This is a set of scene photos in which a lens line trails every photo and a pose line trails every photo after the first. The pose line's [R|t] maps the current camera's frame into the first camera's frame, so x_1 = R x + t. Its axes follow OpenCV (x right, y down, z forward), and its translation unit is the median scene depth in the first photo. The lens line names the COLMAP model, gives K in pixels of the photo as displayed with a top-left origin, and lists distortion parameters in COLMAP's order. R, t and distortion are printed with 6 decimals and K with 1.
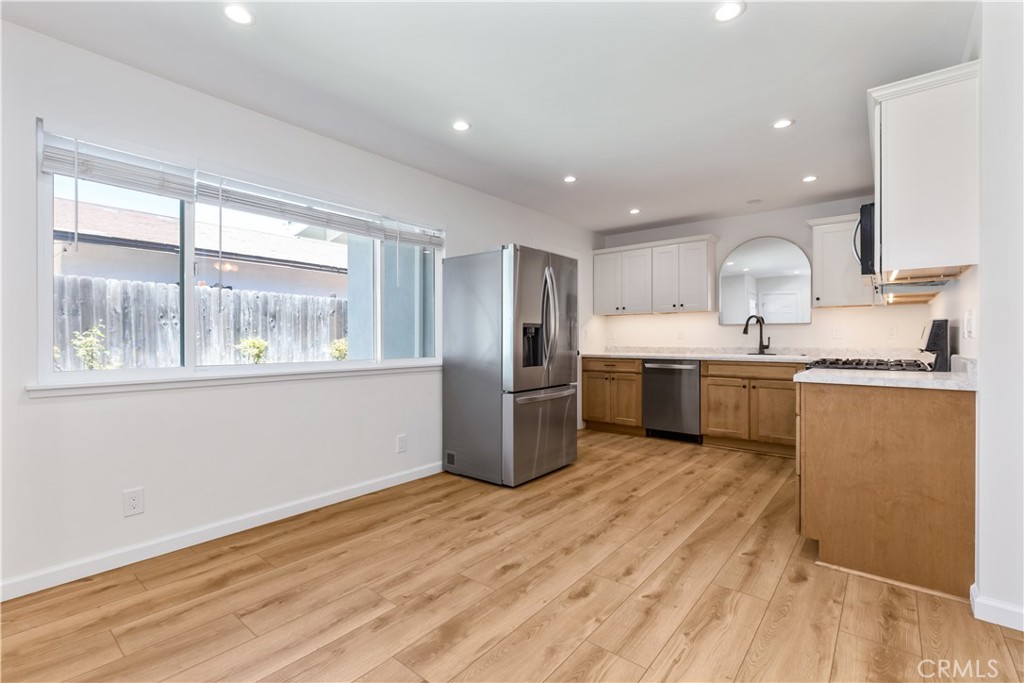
lens RADIAL K [[456.9, 0, 514.0], [0, 456.9, 339.3], [0, 0, 1]] dist [0.005113, -0.002770]
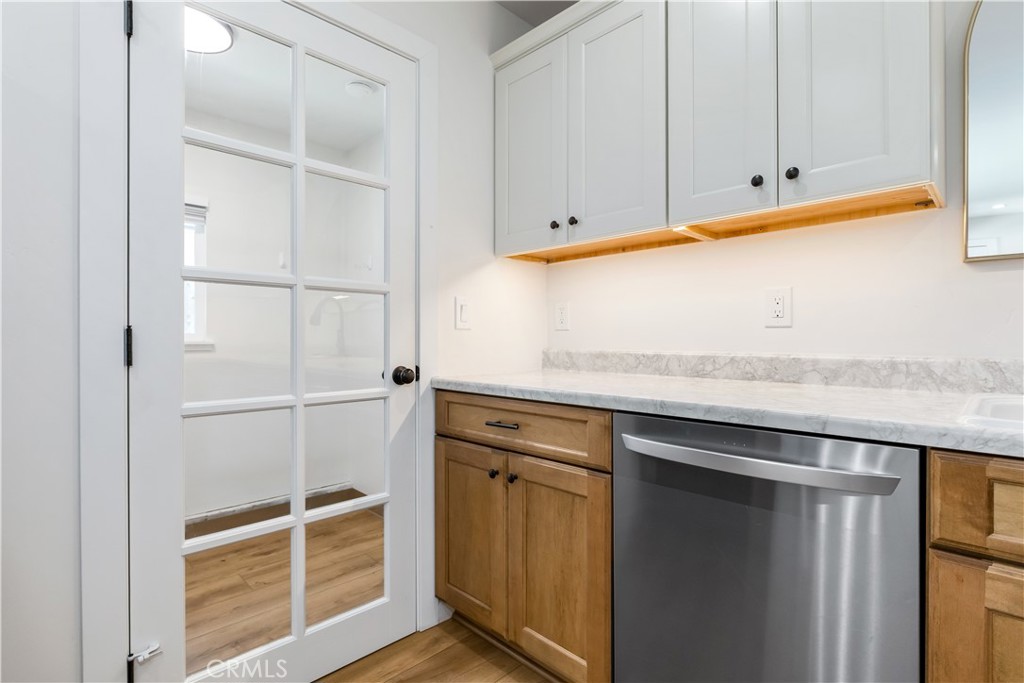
lens RADIAL K [[494.3, 0, 512.1], [0, 494.3, 340.4], [0, 0, 1]] dist [-0.003104, 0.002673]
pose [[0.993497, 0.000626, -0.113853, 0.405049], [0.000023, 0.999984, 0.005704, 0.009247], [0.113855, -0.005670, 0.993481, 1.167706]]
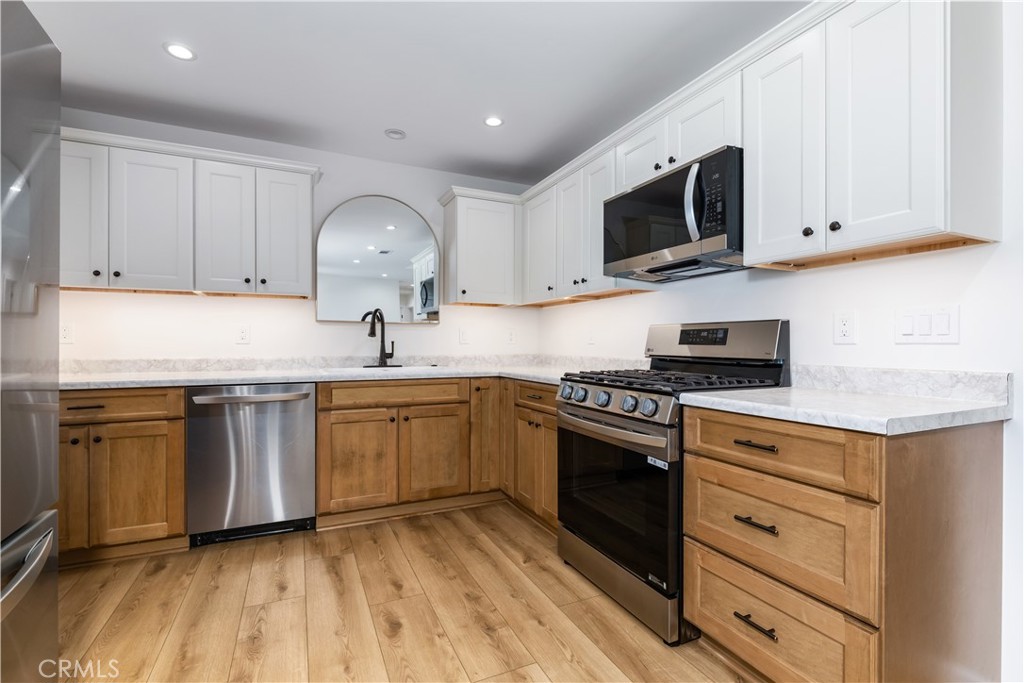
lens RADIAL K [[456.9, 0, 514.3], [0, 456.9, 346.2], [0, 0, 1]] dist [0.005113, -0.002770]
pose [[0.438270, -0.002715, 0.898839, 0.016382], [-0.001632, 0.999991, 0.003816, -0.000632], [-0.898842, -0.003140, 0.438262, 0.779541]]
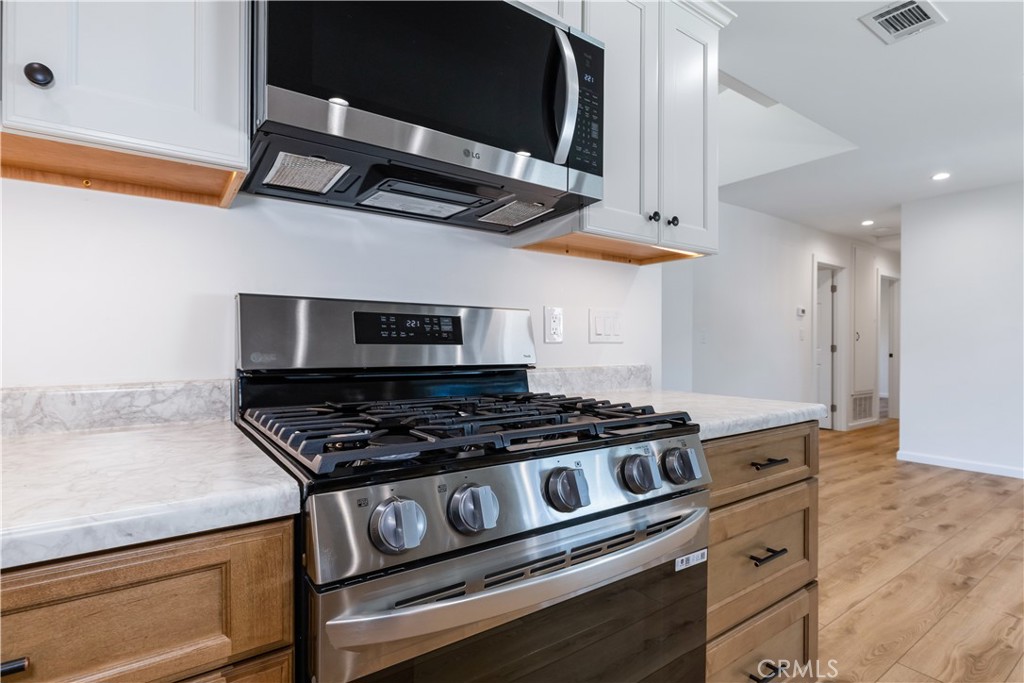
lens RADIAL K [[494.3, 0, 503.8], [0, 494.3, 345.9], [0, 0, 1]] dist [-0.003104, 0.002673]
pose [[-0.958310, -0.002198, 0.285723, 0.564347], [-0.001067, 0.999991, 0.004114, -0.000761], [-0.285729, 0.003637, -0.958304, 1.178096]]
